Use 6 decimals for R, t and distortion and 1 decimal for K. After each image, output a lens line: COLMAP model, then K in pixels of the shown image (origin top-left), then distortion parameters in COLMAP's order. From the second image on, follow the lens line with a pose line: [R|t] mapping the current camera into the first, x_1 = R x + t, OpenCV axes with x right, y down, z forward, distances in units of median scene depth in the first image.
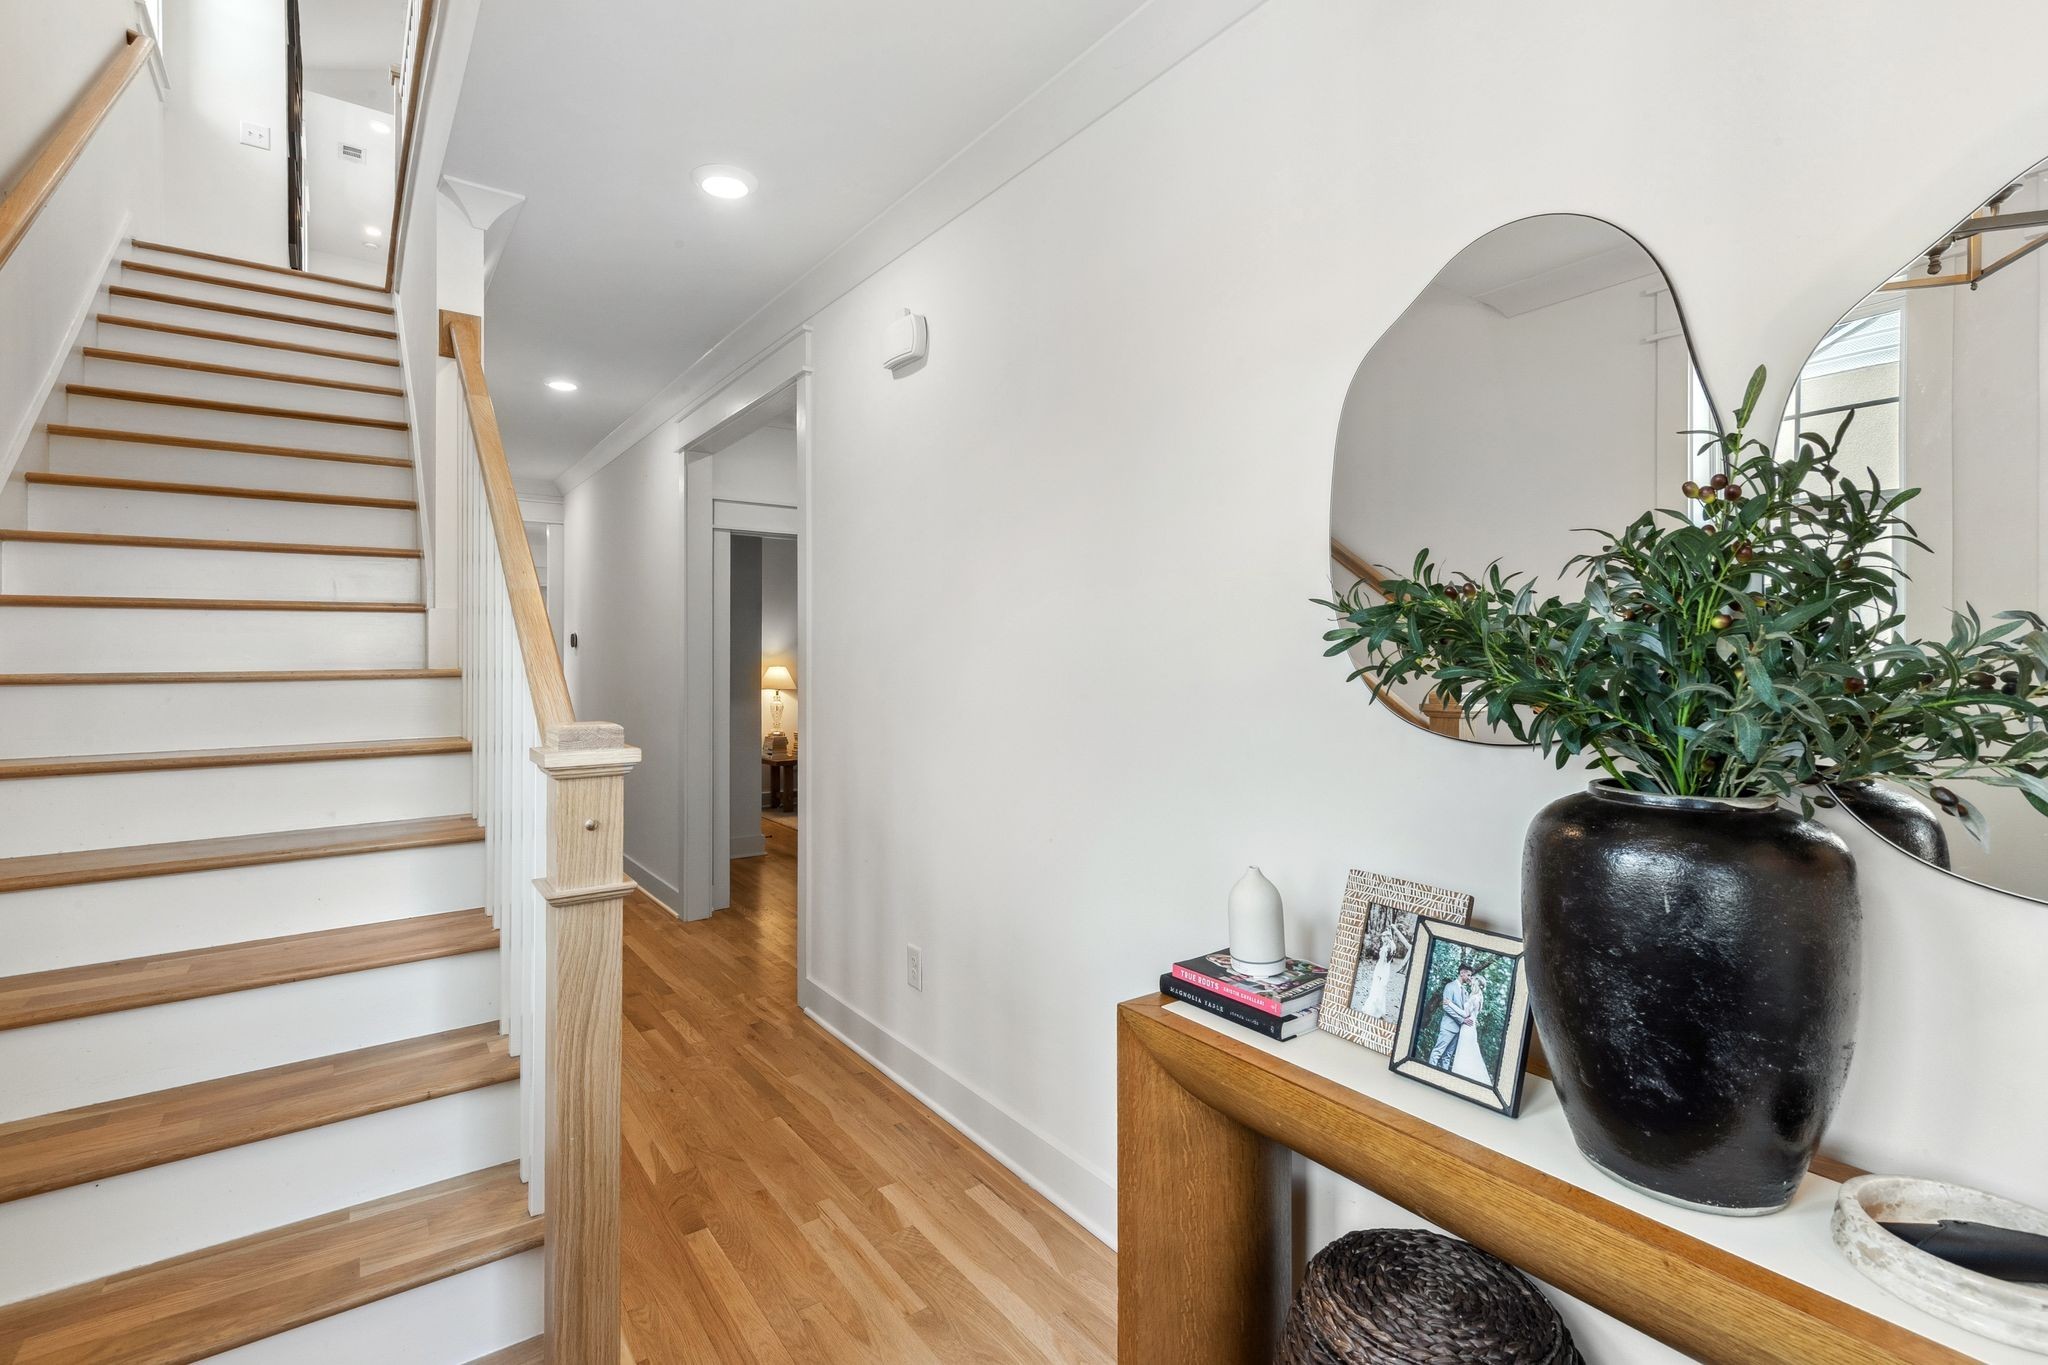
lens RADIAL K [[937.6, 0, 1011.9], [0, 937.6, 642.7], [0, 0, 1]] dist [0.001503, -0.000111]
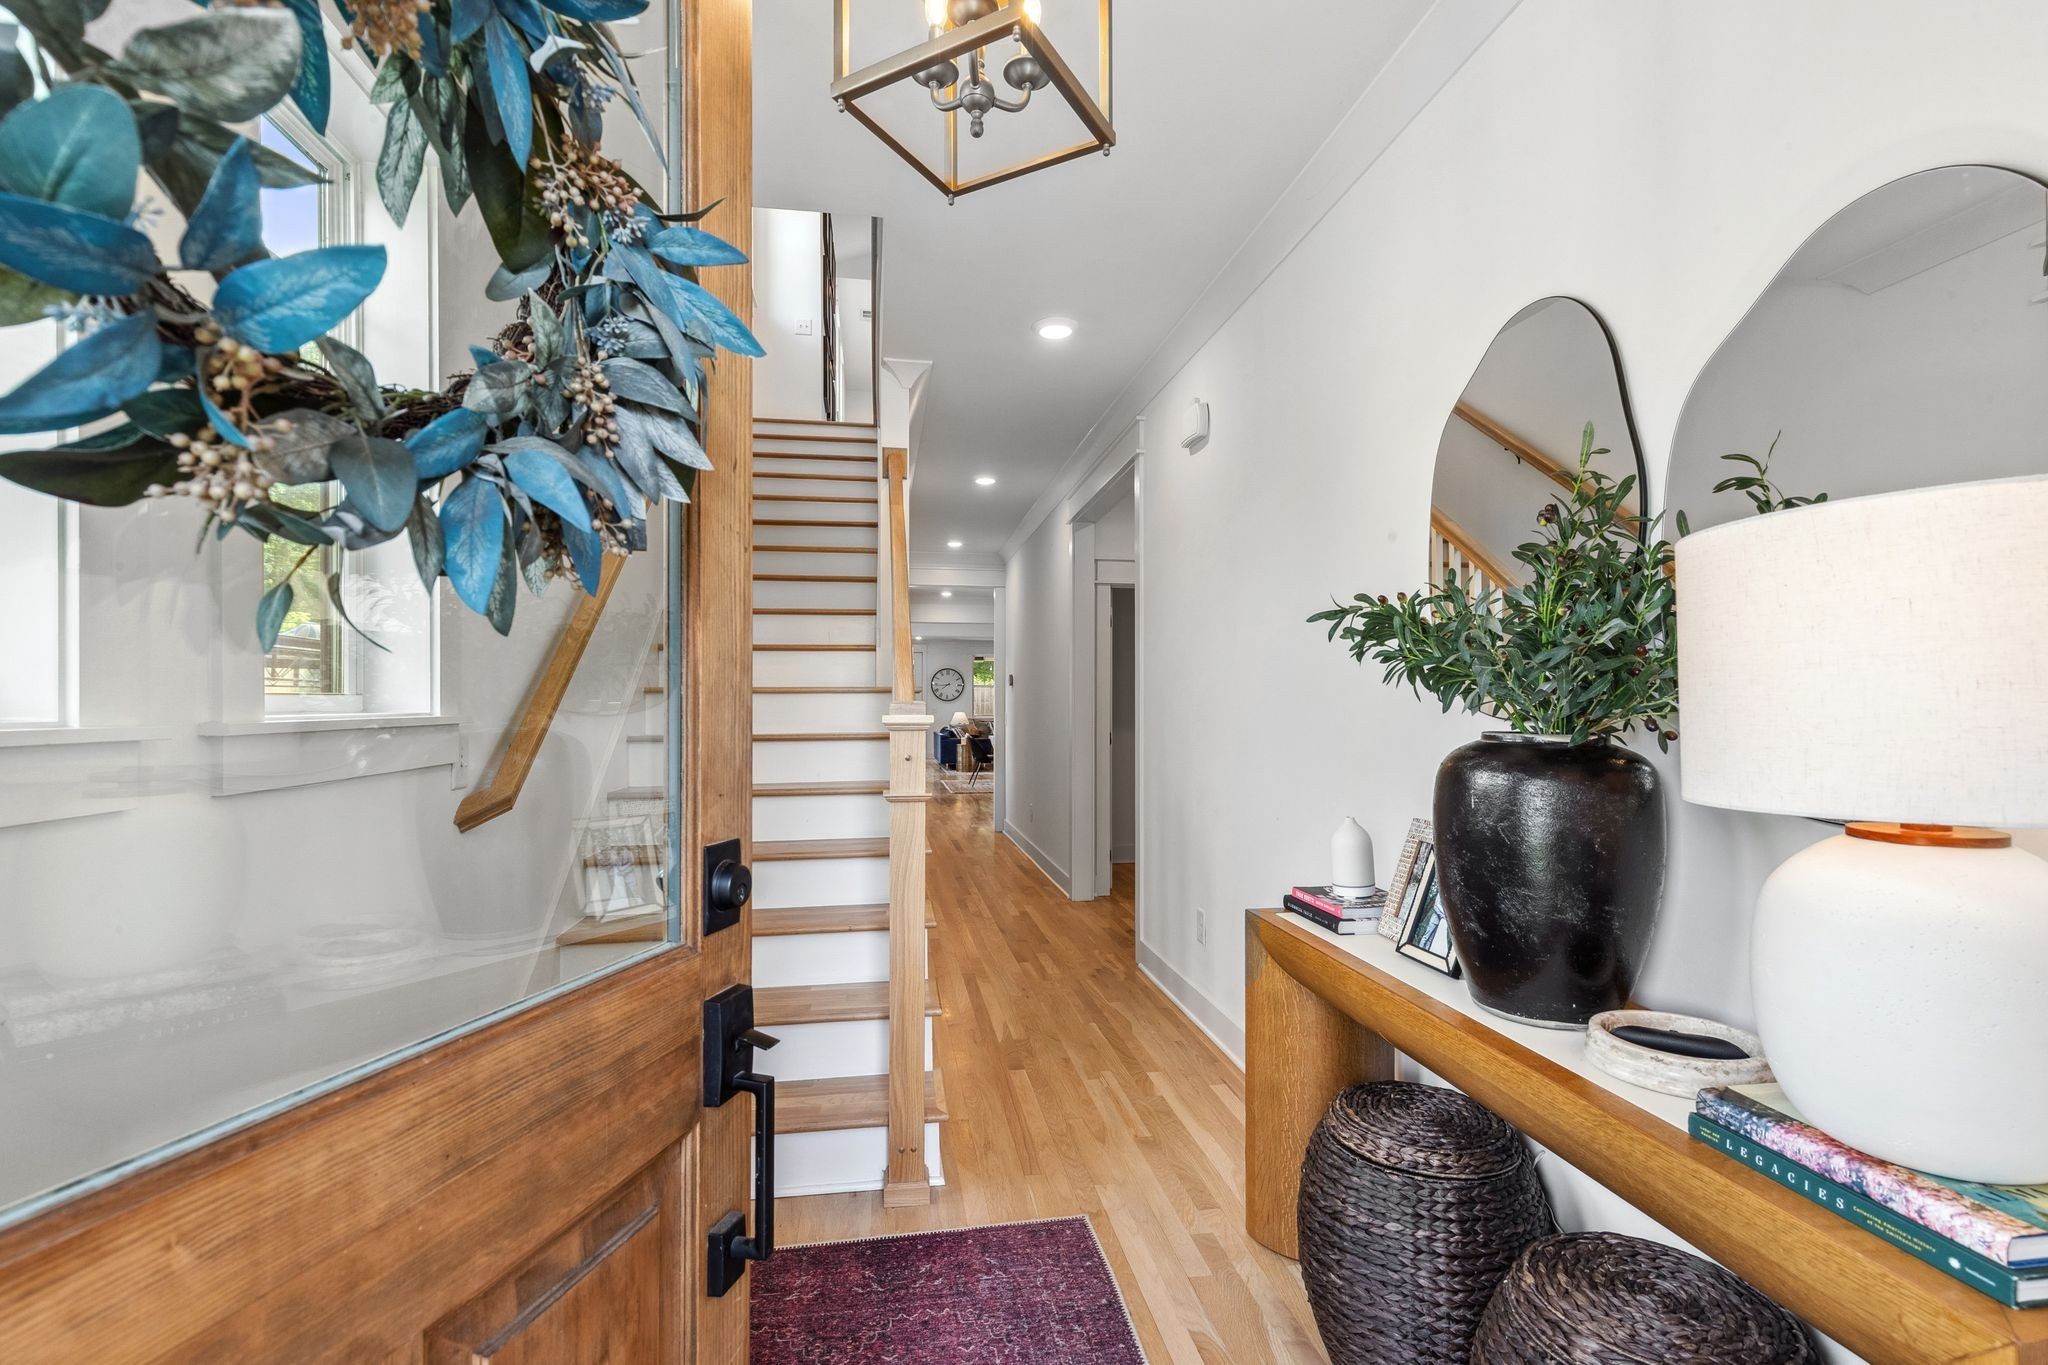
lens RADIAL K [[937.6, 0, 1026.8], [0, 937.6, 694.1], [0, 0, 1]] dist [0.001503, -0.000111]
pose [[0.891571, -0.005435, -0.452848, 0.309909], [0.005667, 0.999984, -0.000843, 0.045038], [0.452845, -0.001815, 0.891587, -0.261936]]
